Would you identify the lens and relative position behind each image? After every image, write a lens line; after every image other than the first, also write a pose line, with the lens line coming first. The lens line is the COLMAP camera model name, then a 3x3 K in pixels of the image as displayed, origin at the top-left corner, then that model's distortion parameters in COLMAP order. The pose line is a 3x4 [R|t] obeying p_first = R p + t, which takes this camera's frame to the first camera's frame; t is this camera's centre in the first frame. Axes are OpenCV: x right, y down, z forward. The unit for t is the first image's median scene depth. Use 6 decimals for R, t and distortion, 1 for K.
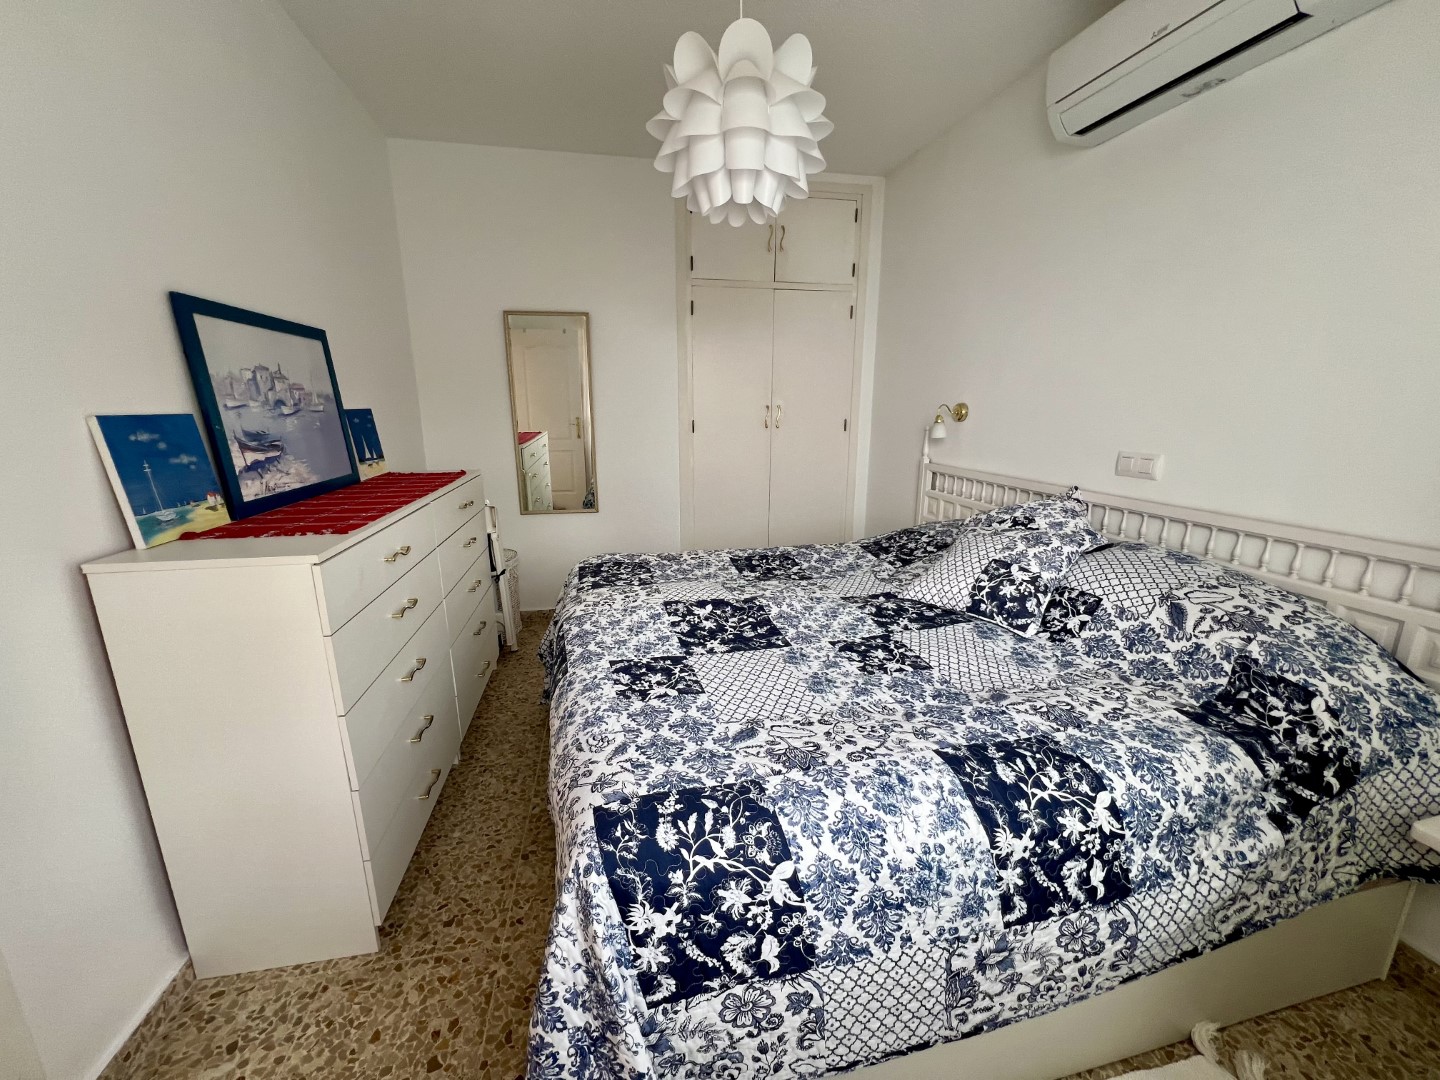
lens RADIAL K [[569.5, 0, 721.6], [0, 569.5, 541.2], [0, 0, 1]] dist [-0.002840, -0.000205]
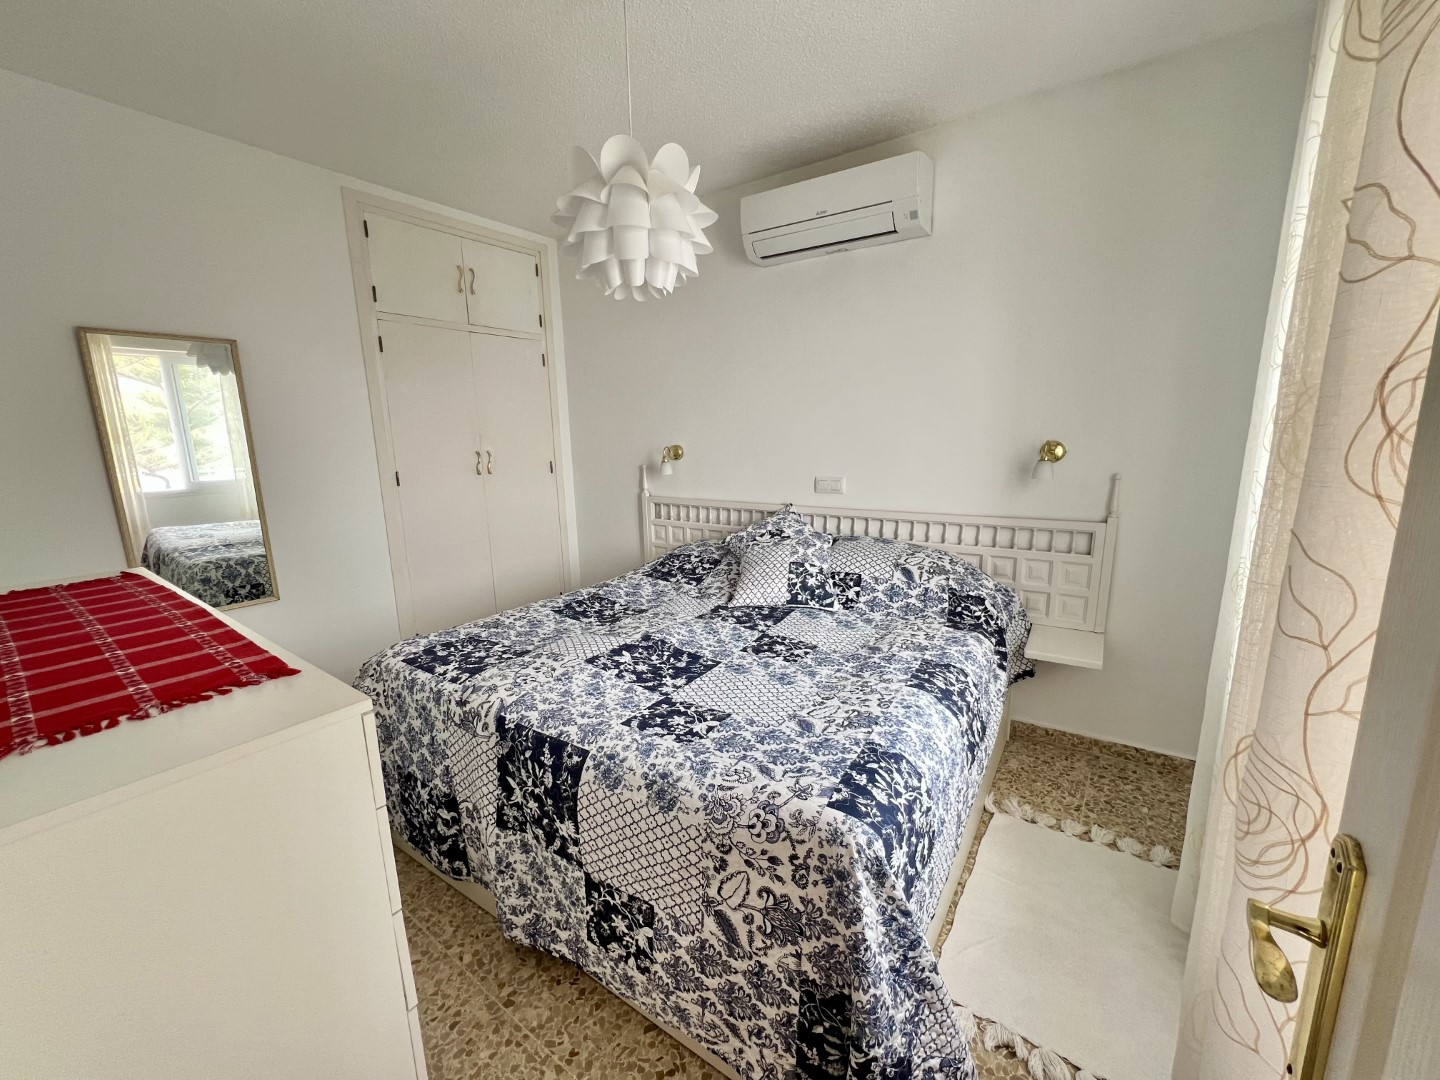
lens RADIAL K [[567.5, 0, 720.0], [0, 567.5, 540.0], [0, 0, 1]] dist [0.001163, 0.000051]
pose [[0.738029, -0.142041, 0.659650, -0.581718], [0.178563, 0.983854, 0.012072, -0.073054], [-0.650714, 0.108879, 0.751476, 0.096944]]
